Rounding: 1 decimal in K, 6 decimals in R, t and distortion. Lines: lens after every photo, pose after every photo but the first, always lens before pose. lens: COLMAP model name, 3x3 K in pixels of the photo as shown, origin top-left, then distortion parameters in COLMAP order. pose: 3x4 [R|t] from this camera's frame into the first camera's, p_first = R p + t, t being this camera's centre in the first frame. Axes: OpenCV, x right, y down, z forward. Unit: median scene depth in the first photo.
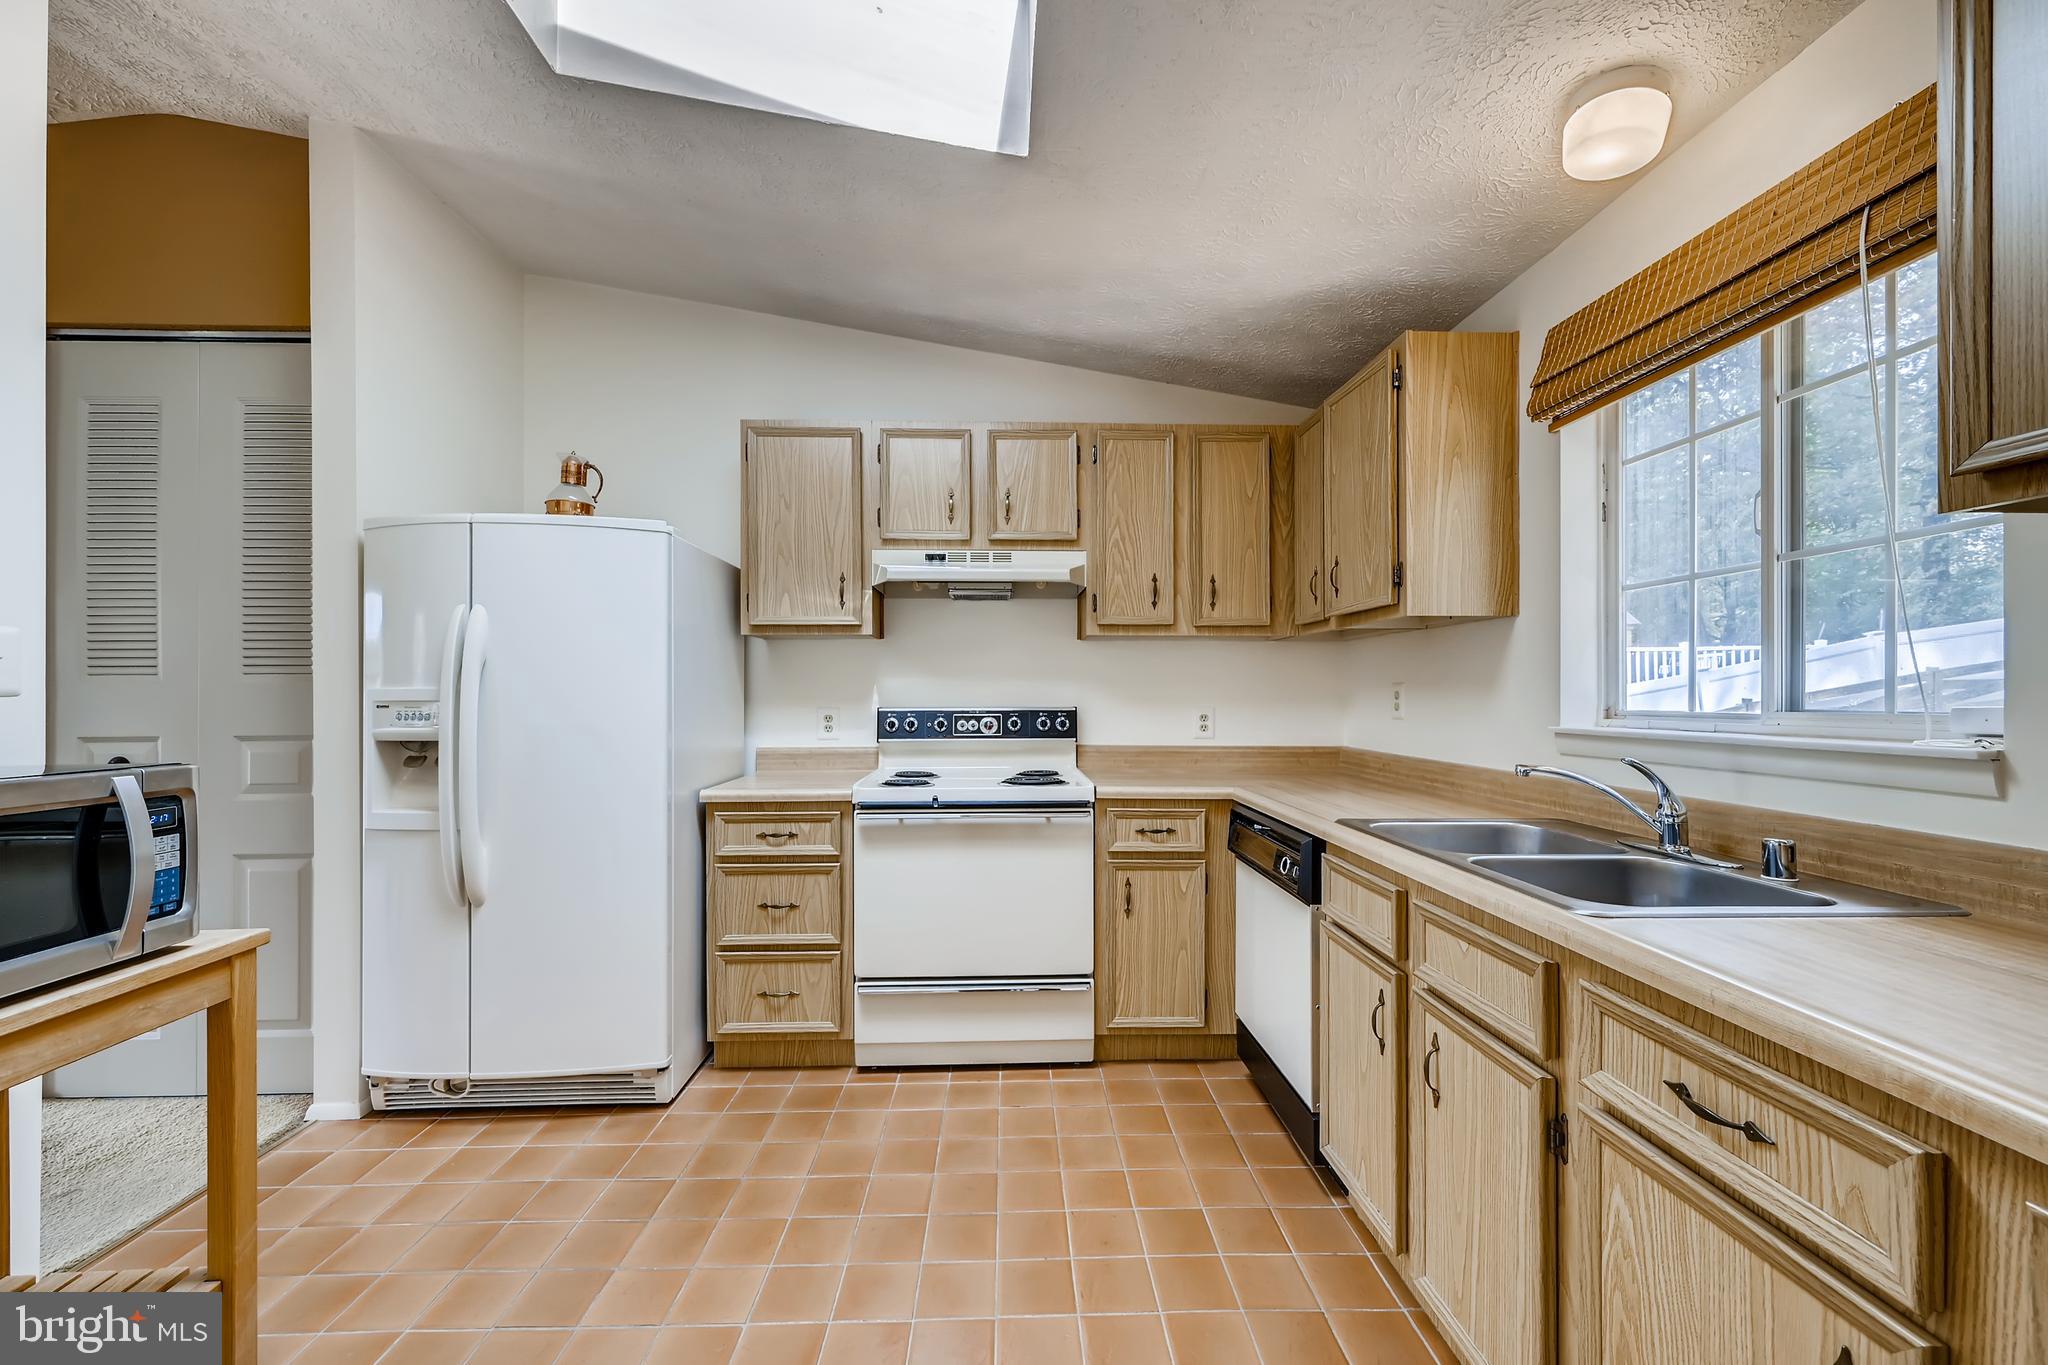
lens RADIAL K [[816.0, 0, 1020.6], [0, 816.0, 691.0], [0, 0, 1]] dist [-0.000358, 0.000303]
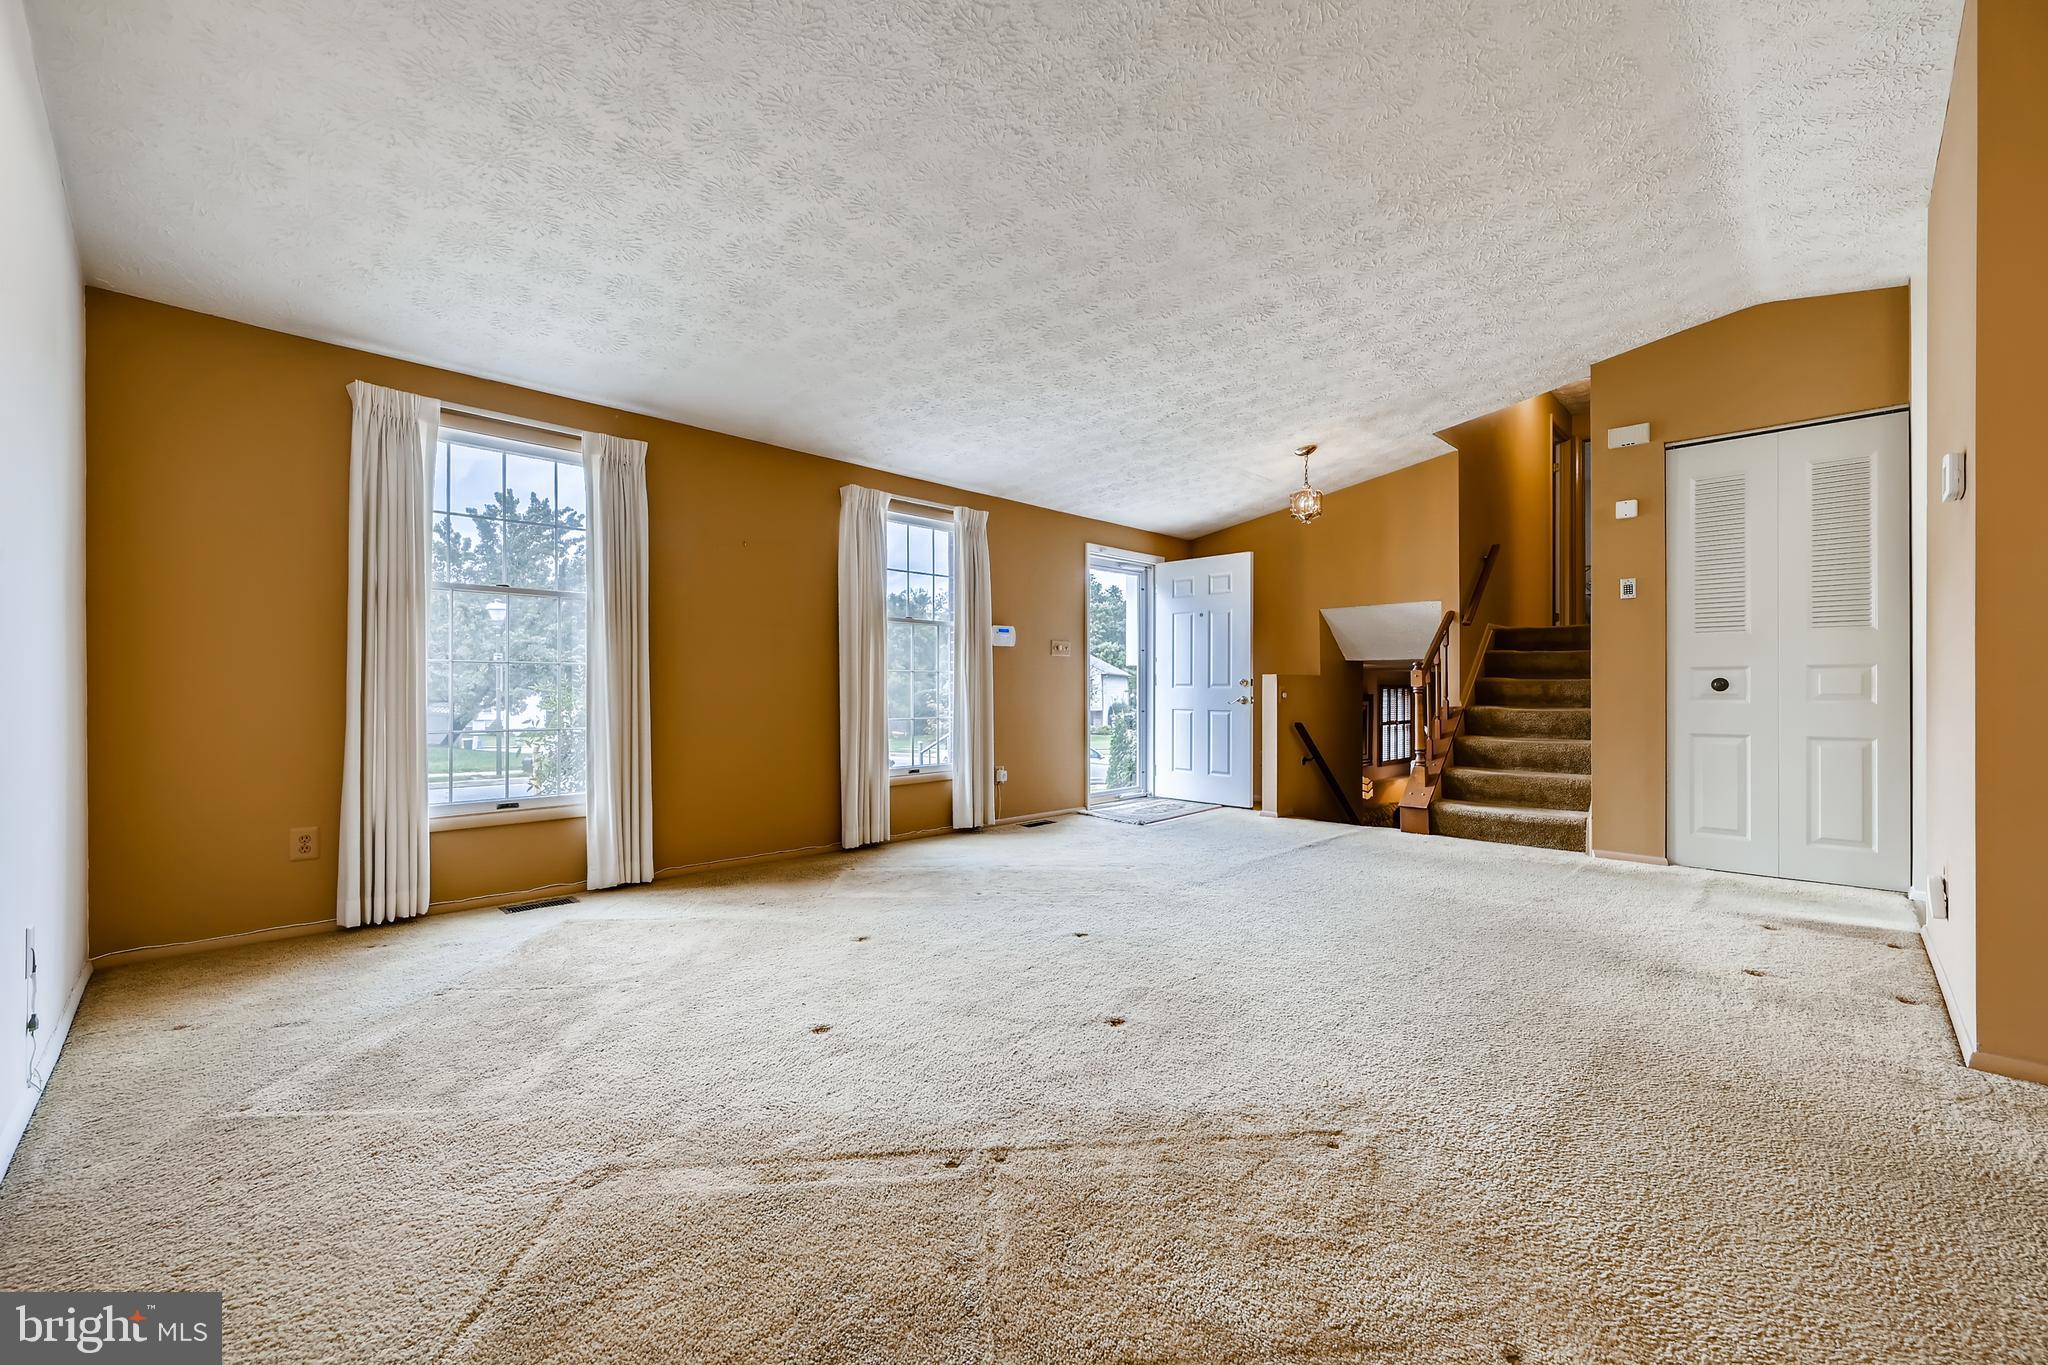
lens RADIAL K [[816.0, 0, 1020.6], [0, 816.0, 691.0], [0, 0, 1]] dist [-0.000358, 0.000303]
pose [[0.688200, 0.004305, -0.725508, -0.817376], [-0.001400, 0.999988, 0.004605, 0.096872], [0.725519, -0.002153, 0.688198, -1.236238]]
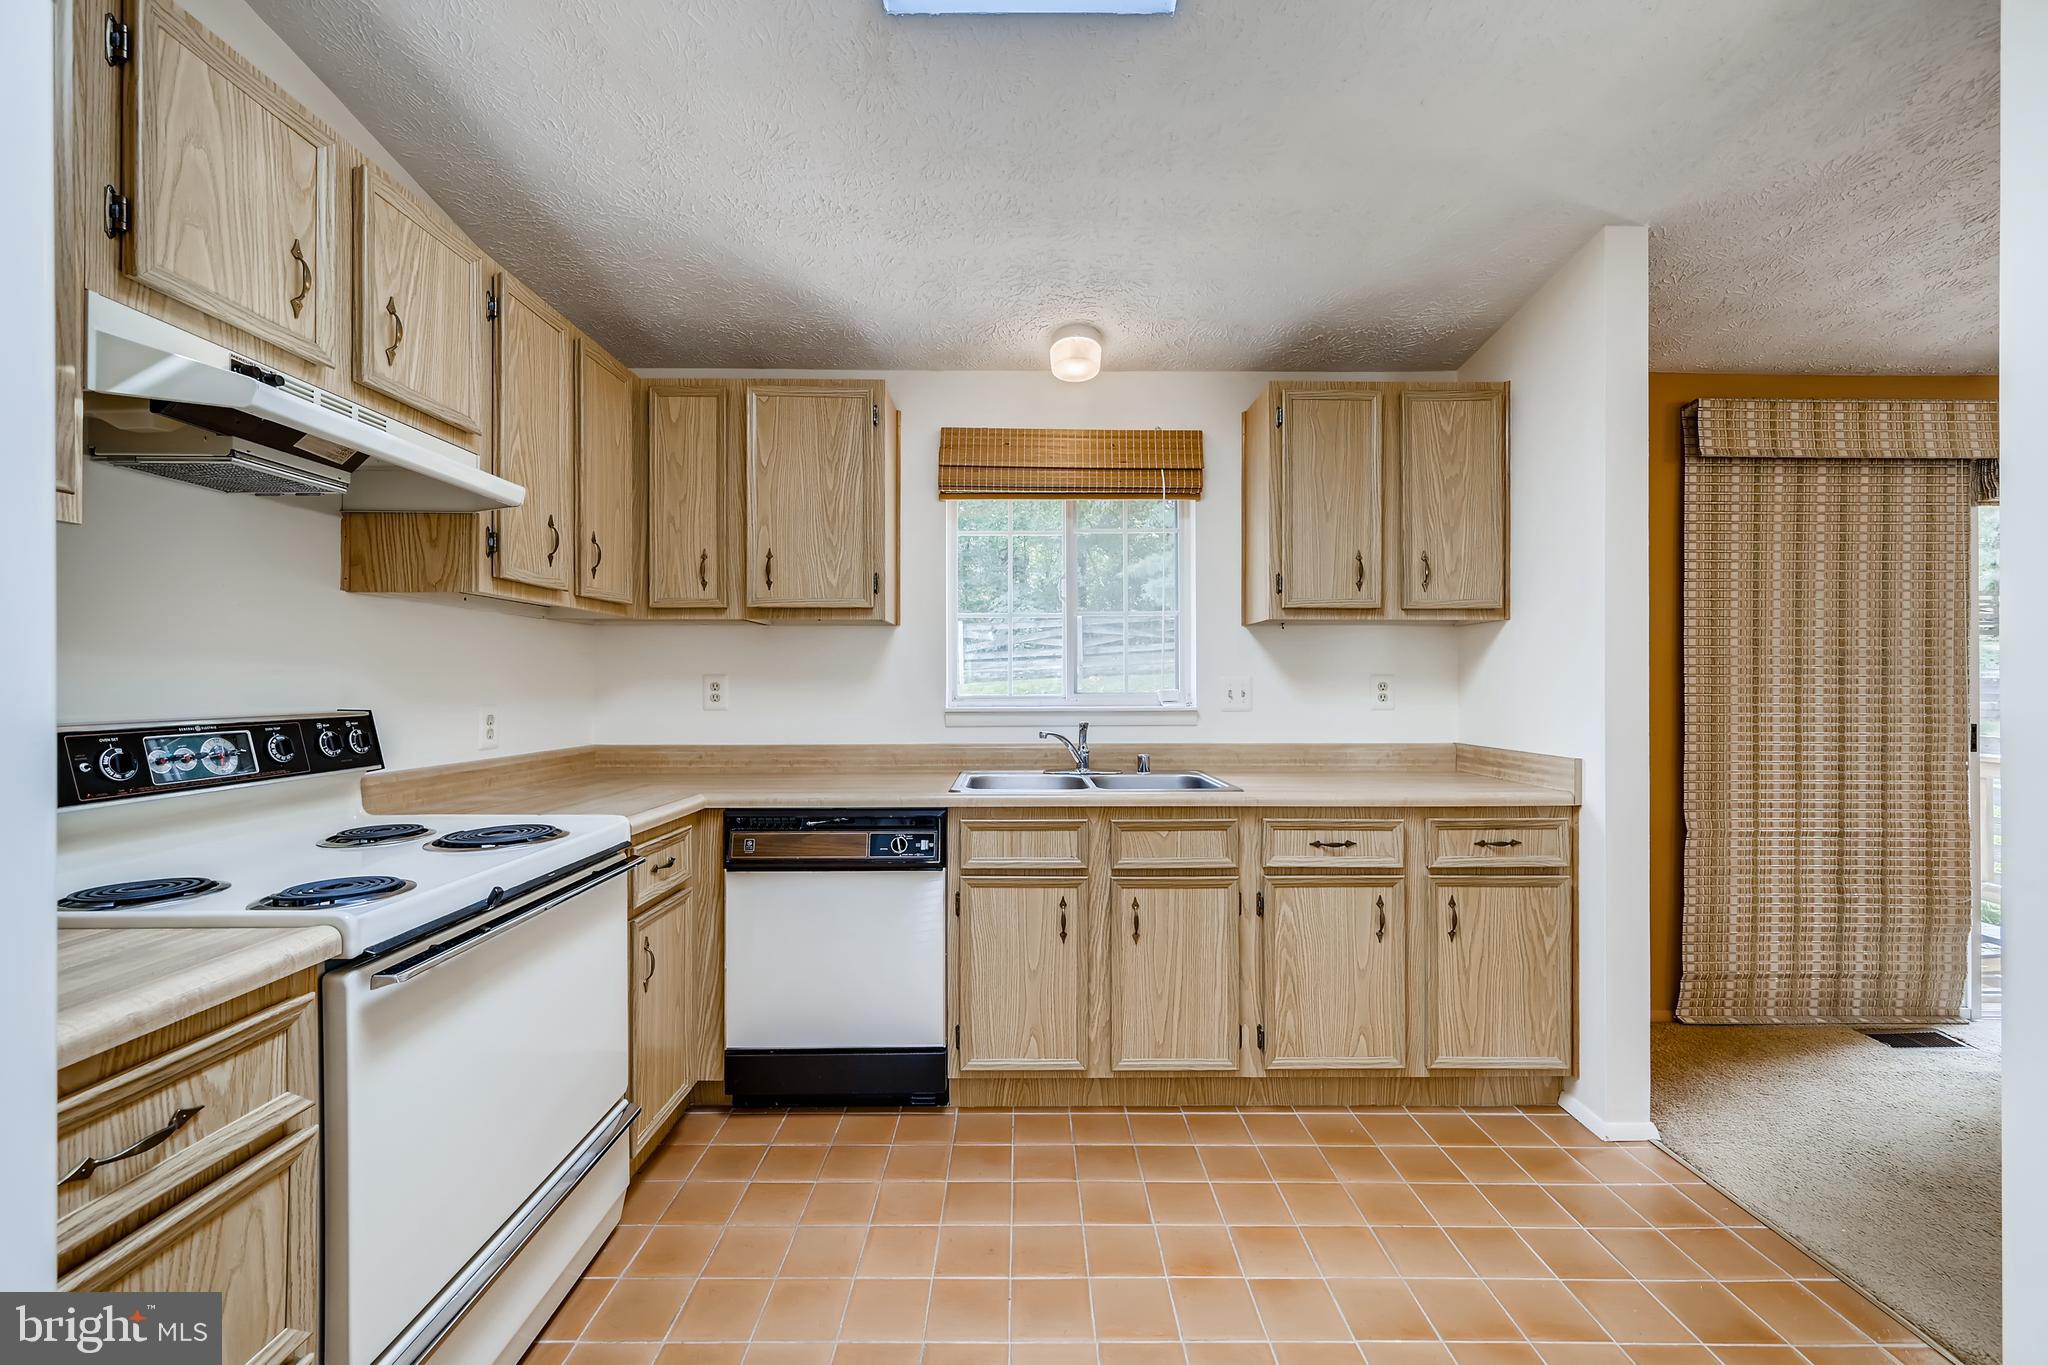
lens RADIAL K [[812.3, 0, 1027.1], [0, 812.3, 682.4], [0, 0, 1]] dist [-0.000682, -0.000040]
pose [[0.018926, 0.000863, 0.999821, -0.597864], [-0.001813, 0.999998, -0.000829, -0.000037], [-0.999819, -0.001797, 0.018928, 0.650801]]
